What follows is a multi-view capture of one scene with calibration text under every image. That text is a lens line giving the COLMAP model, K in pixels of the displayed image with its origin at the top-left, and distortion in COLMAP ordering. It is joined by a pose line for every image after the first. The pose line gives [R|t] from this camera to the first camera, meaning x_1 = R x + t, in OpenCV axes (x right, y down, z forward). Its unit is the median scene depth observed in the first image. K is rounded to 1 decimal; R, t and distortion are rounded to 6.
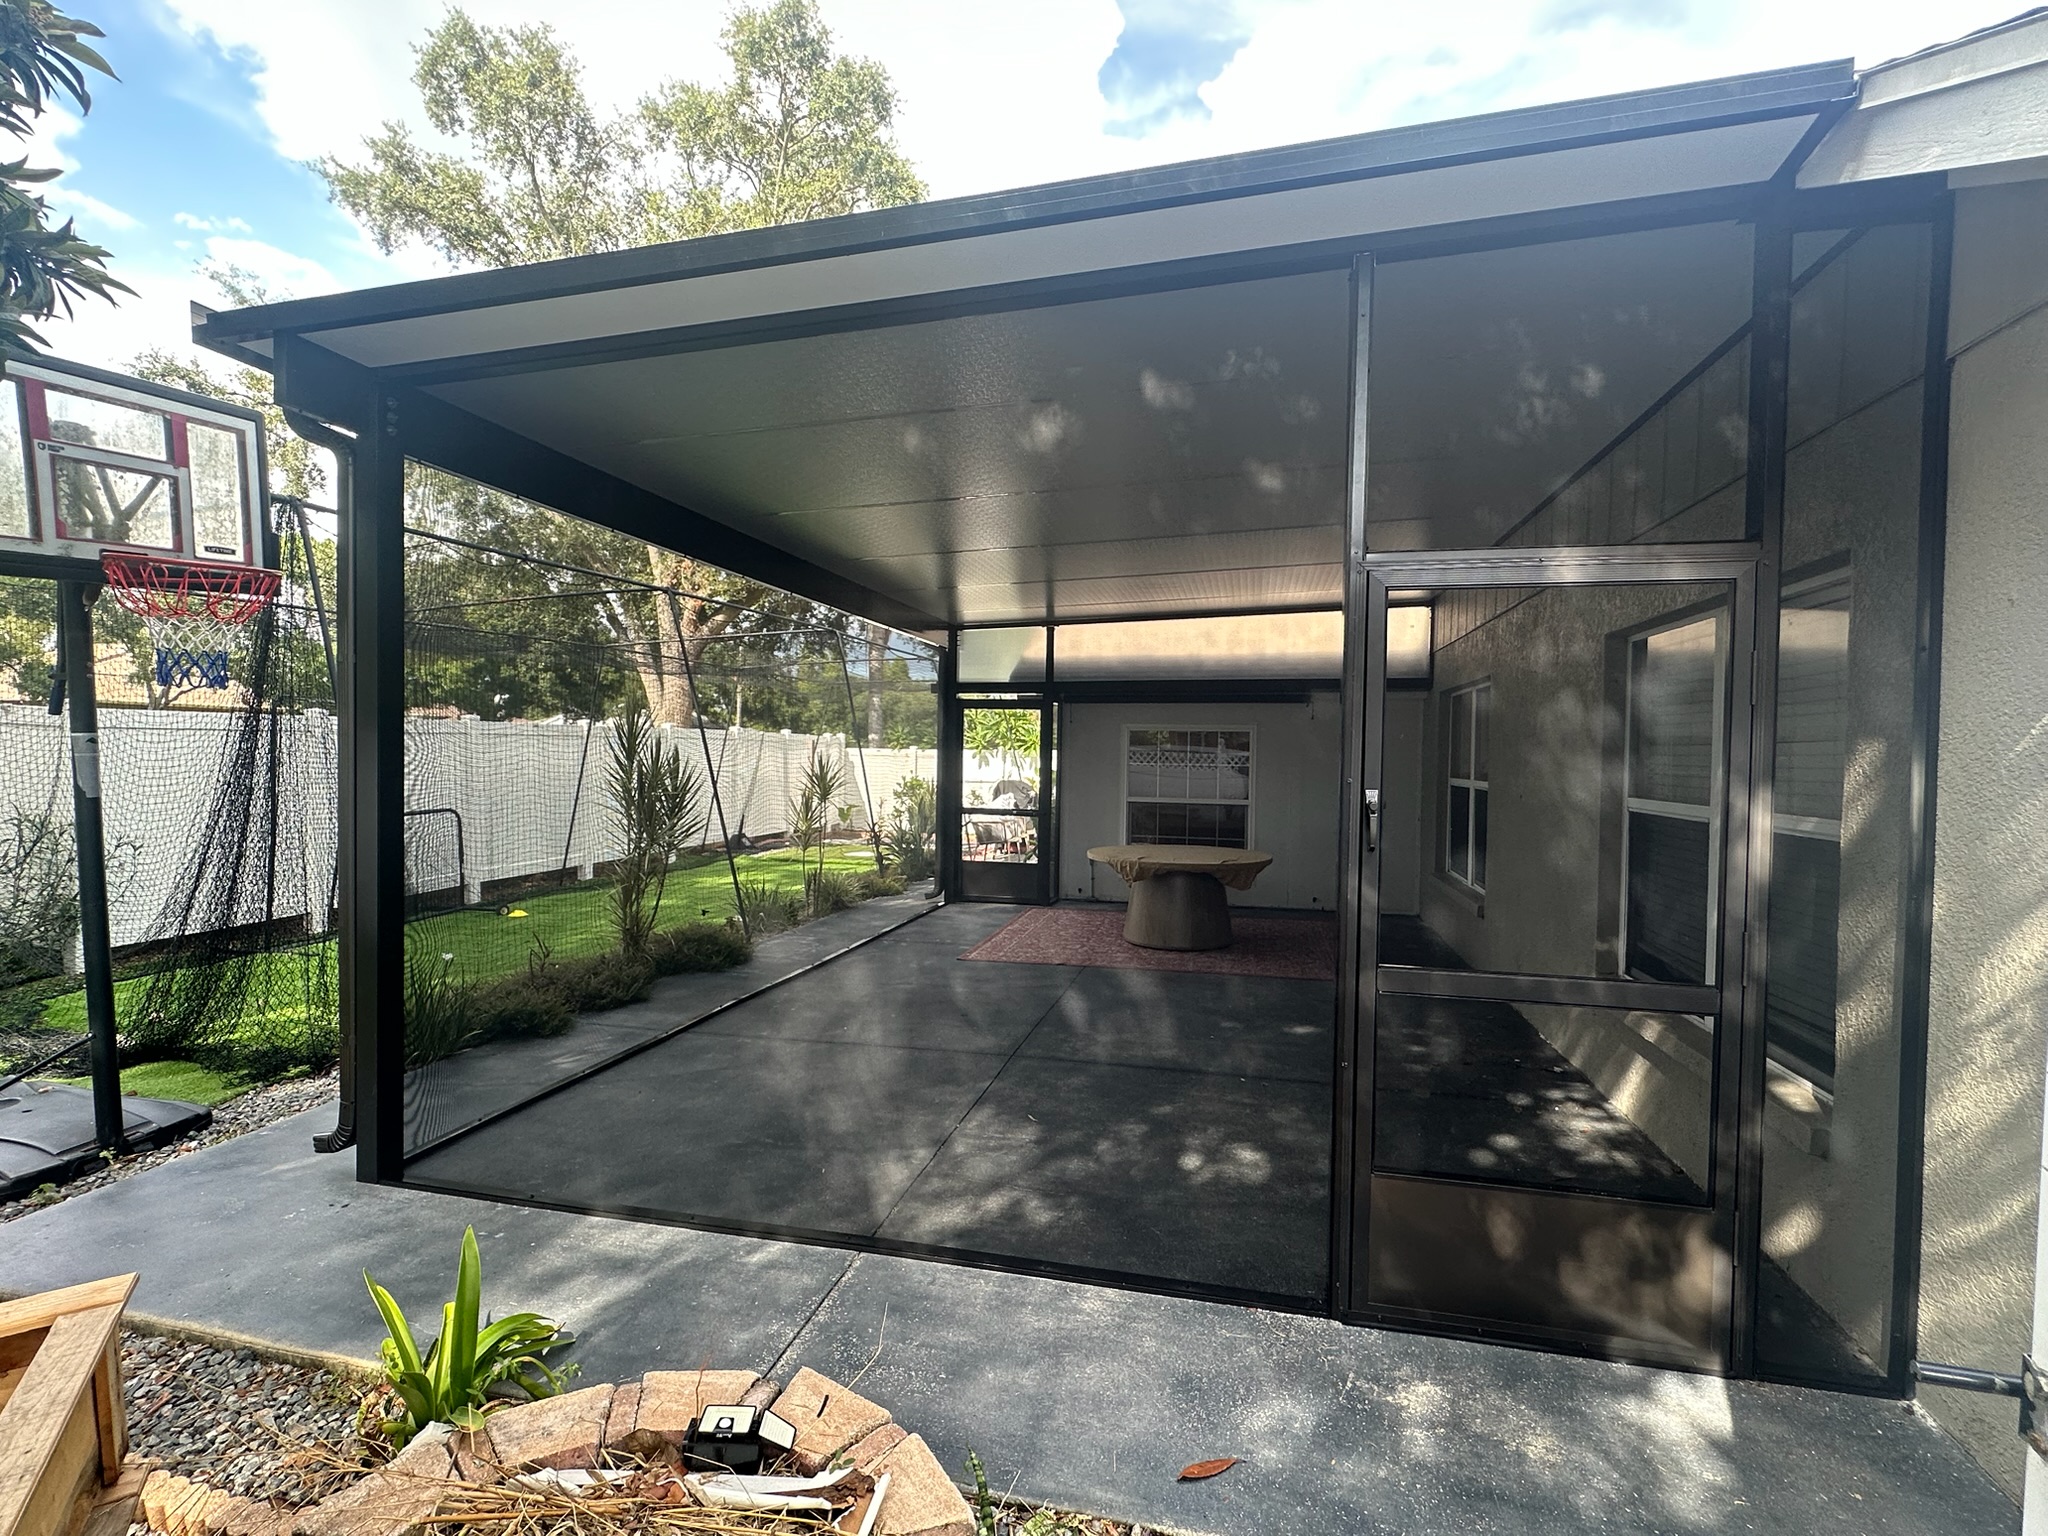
lens RADIAL K [[957.3, 0, 1020.3], [0, 957.3, 768.5], [0, 0, 1]] dist [-0.005361, 0.002479]
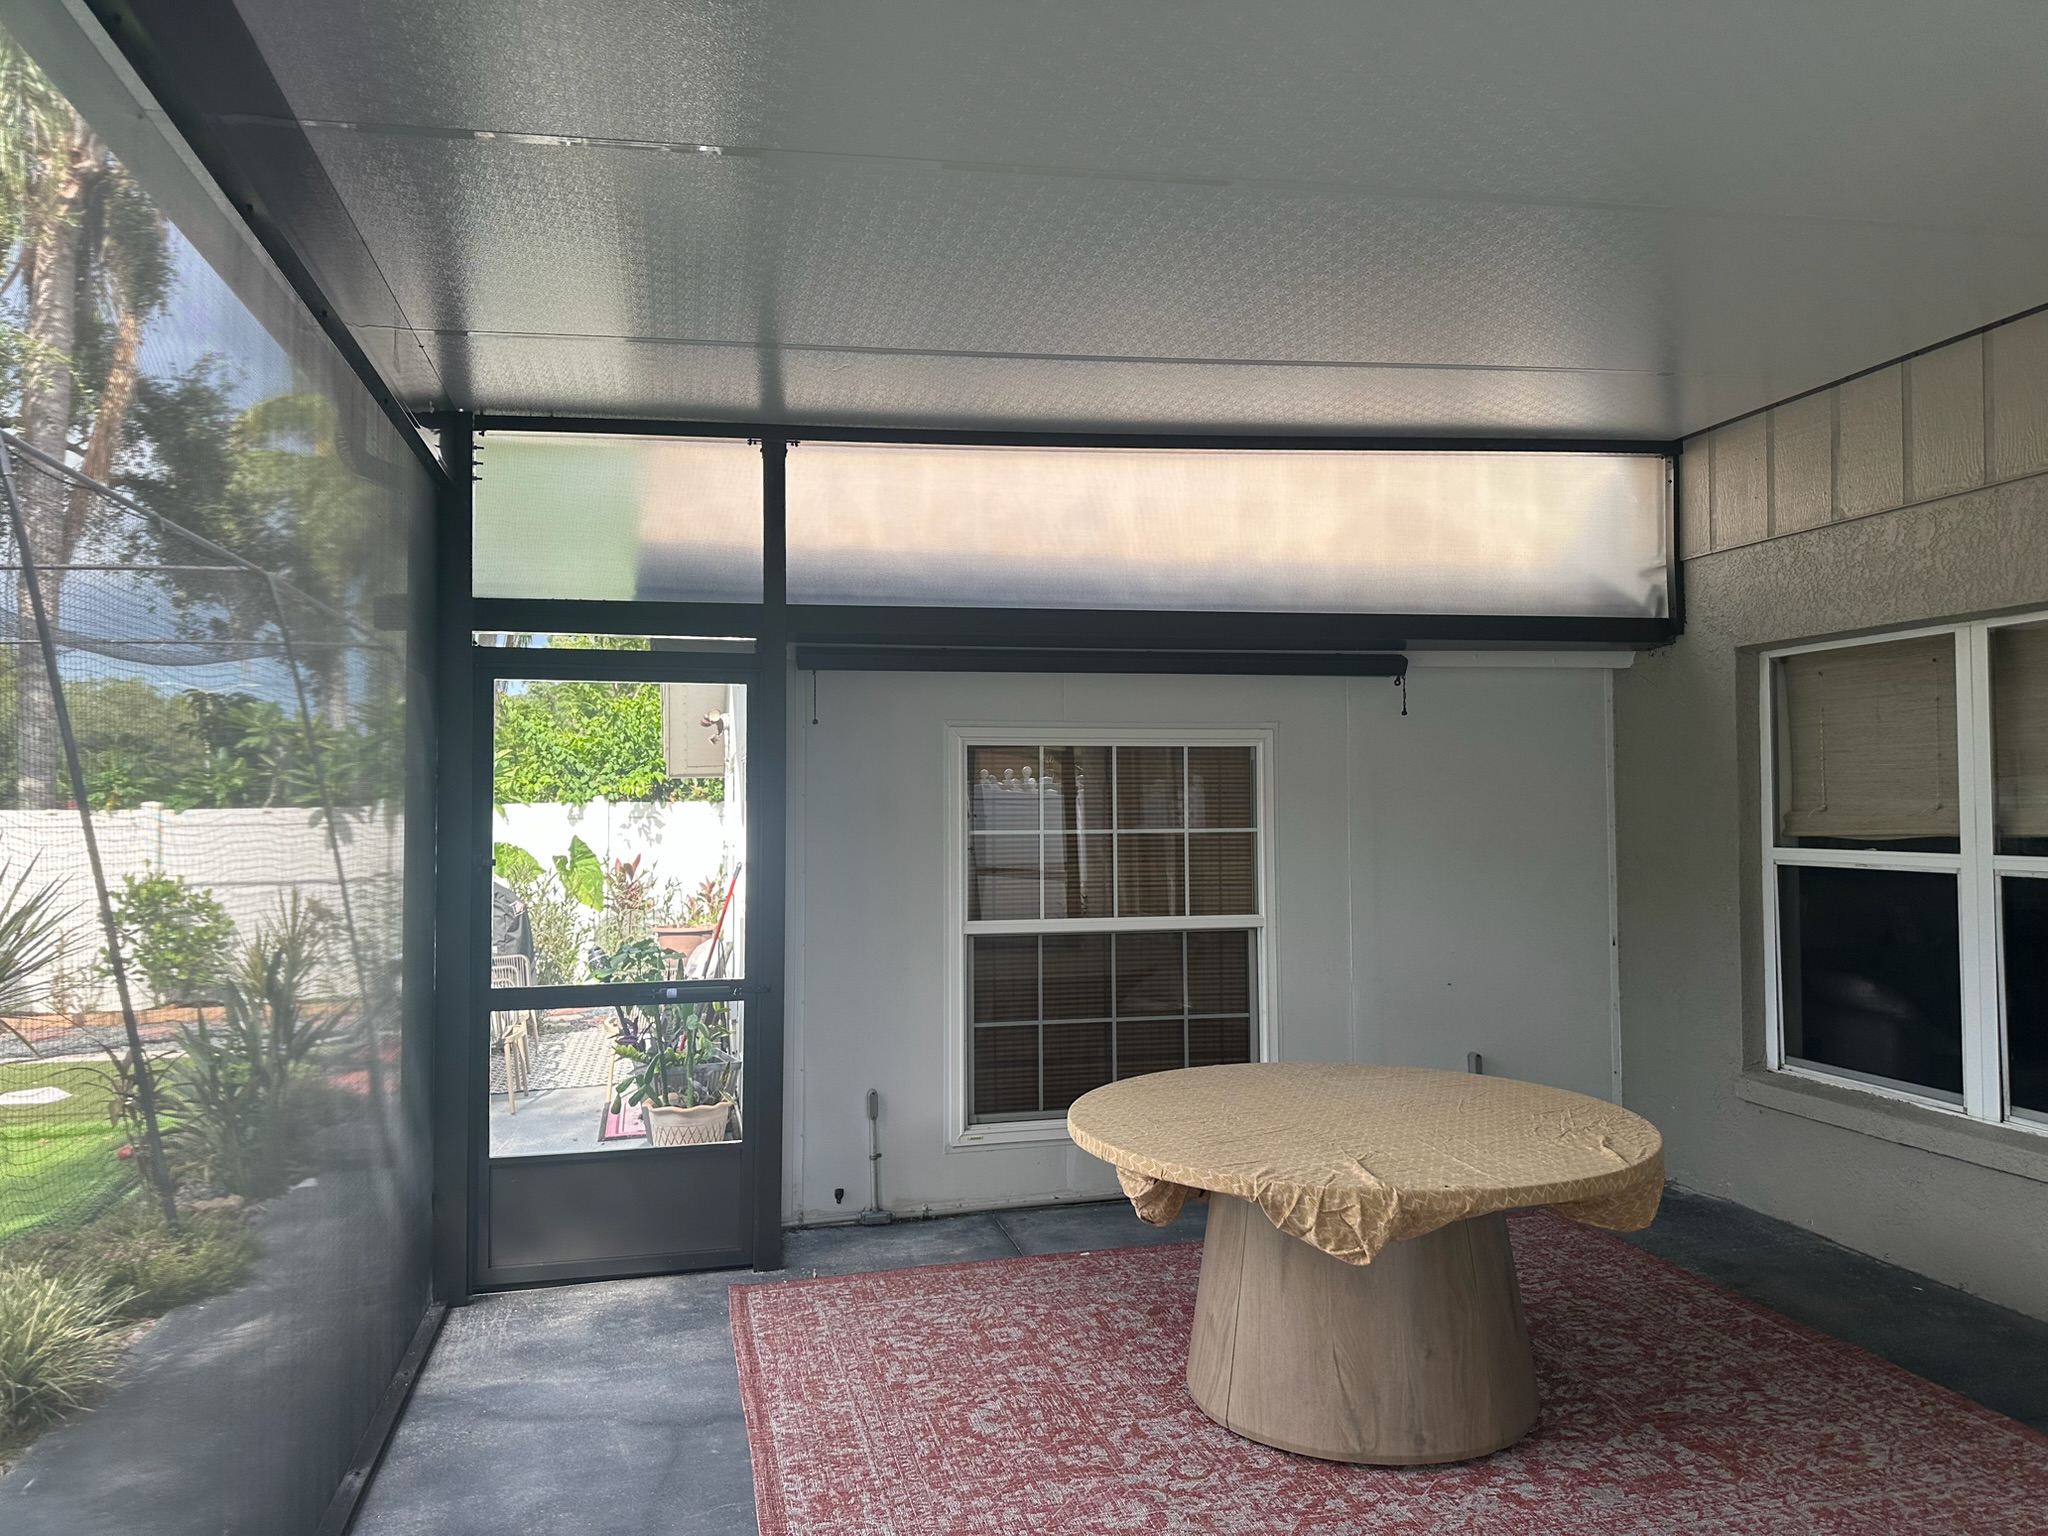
lens RADIAL K [[1436.6, 0, 1012.9], [0, 1436.6, 766.3], [0, 0, 1]] dist [0.047083, -0.052437]
pose [[0.891259, -0.007864, 0.453426, -0.276464], [0.026922, 0.999004, -0.035591, -0.025291], [-0.452695, 0.043928, 0.890583, 1.105026]]
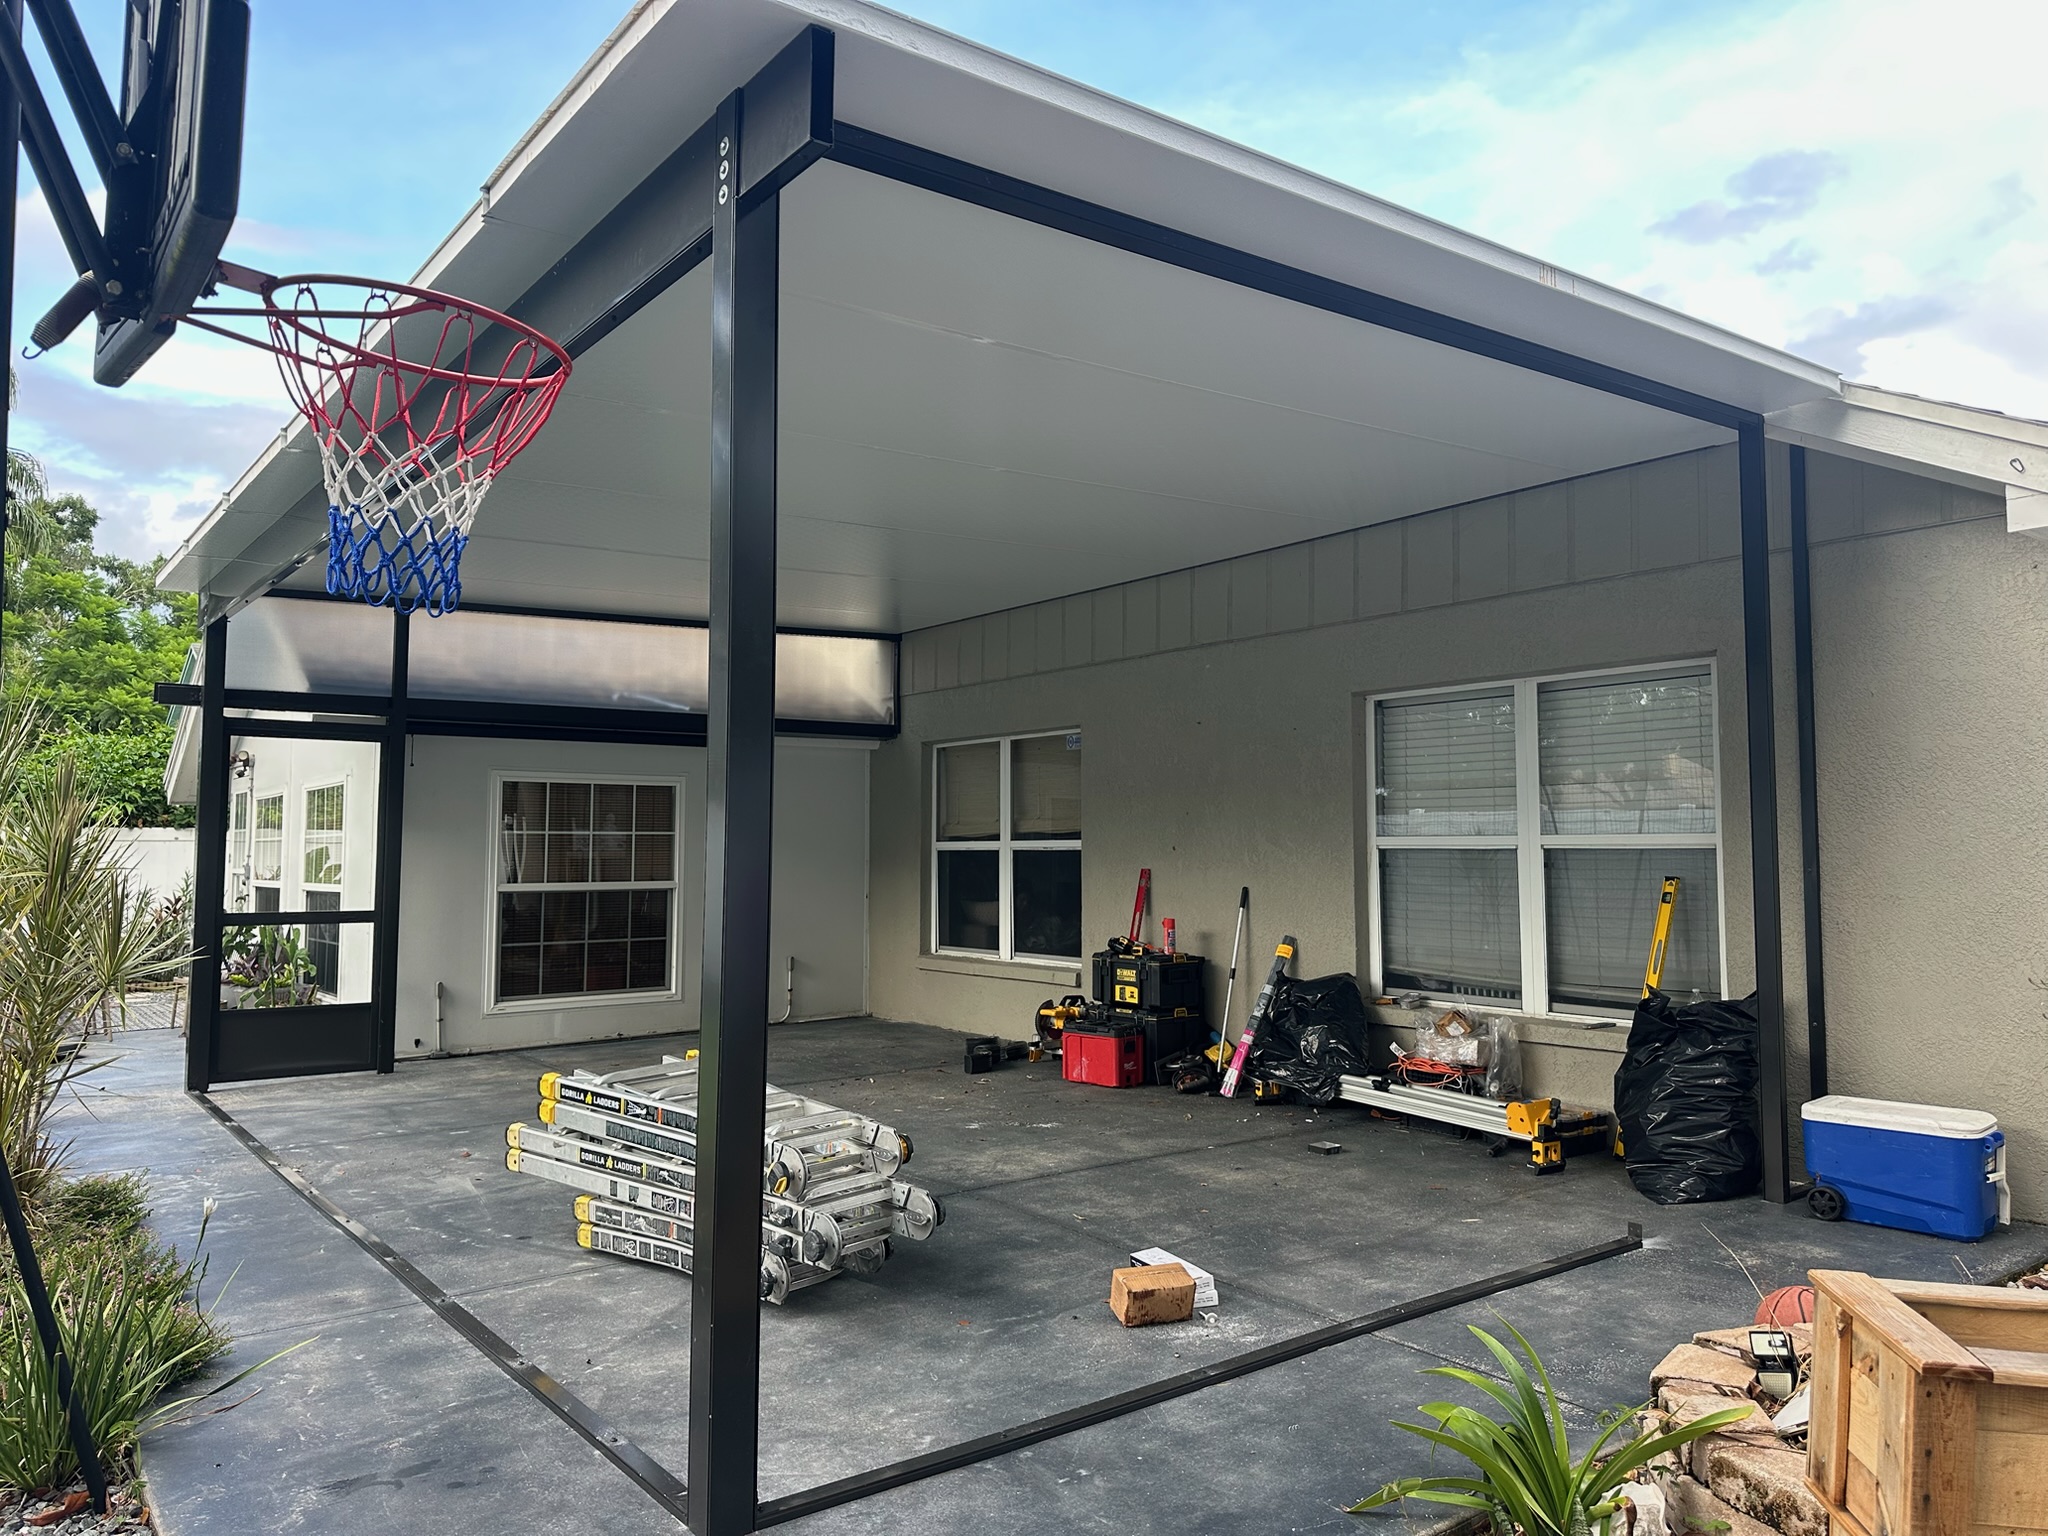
lens RADIAL K [[1436.6, 0, 1020.0], [0, 1436.6, 766.9], [0, 0, 1]] dist [0.047083, -0.052437]
pose [[0.626564, 0.032434, 0.778695, -0.963699], [0.023104, 0.997922, -0.060155, 0.039945], [-0.779027, 0.055682, 0.624512, 0.263713]]
